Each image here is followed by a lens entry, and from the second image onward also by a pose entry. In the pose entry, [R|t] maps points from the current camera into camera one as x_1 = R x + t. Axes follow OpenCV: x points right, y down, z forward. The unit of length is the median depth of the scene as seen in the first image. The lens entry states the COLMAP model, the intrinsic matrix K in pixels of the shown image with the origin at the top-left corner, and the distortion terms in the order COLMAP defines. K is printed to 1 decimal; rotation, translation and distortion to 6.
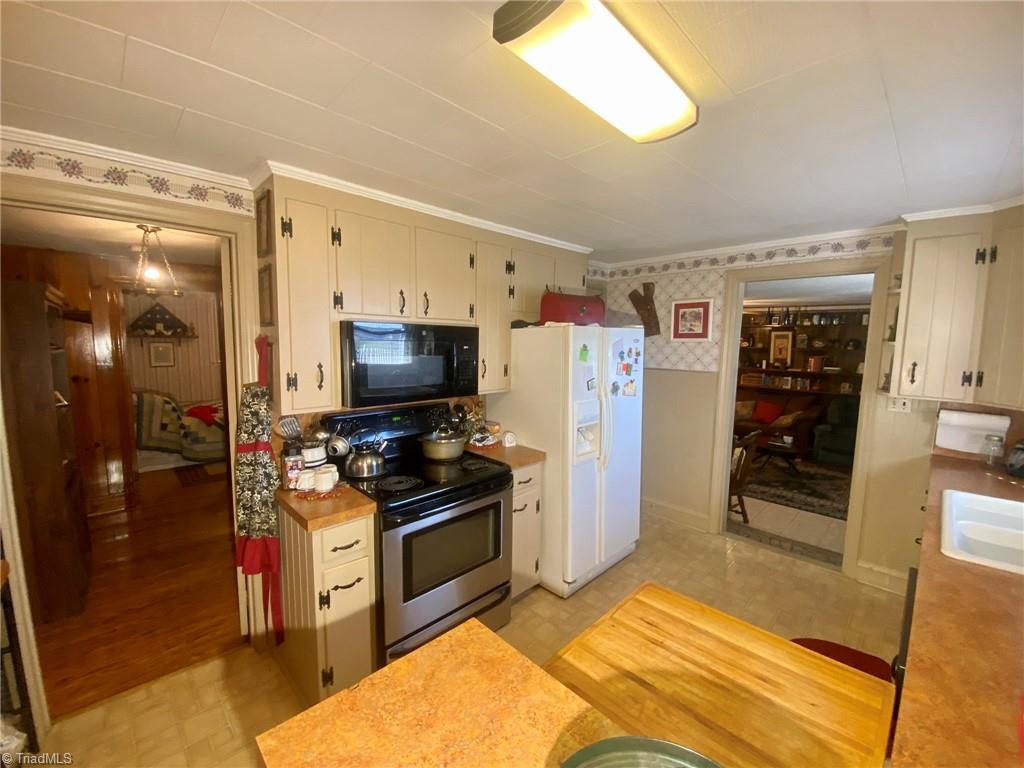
lens RADIAL K [[413.3, 0, 512.0], [0, 413.3, 384.0], [0, 0, 1]] dist [0.020713, -0.020144]
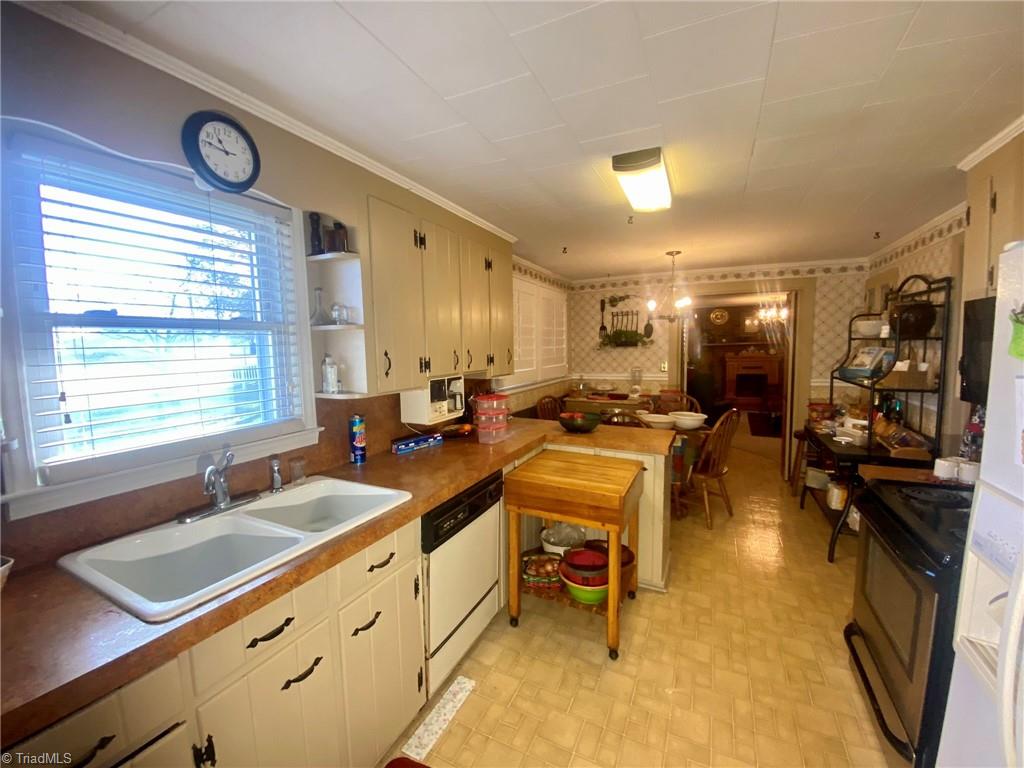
lens RADIAL K [[411.6, 0, 512.0], [0, 411.6, 384.0], [0, 0, 1]] dist [0.034120, -0.030831]
pose [[-0.944019, 0.027929, -0.328706, 0.621824], [-0.035206, 0.982190, 0.184564, -0.078542], [0.328007, 0.185804, -0.926223, 1.160338]]
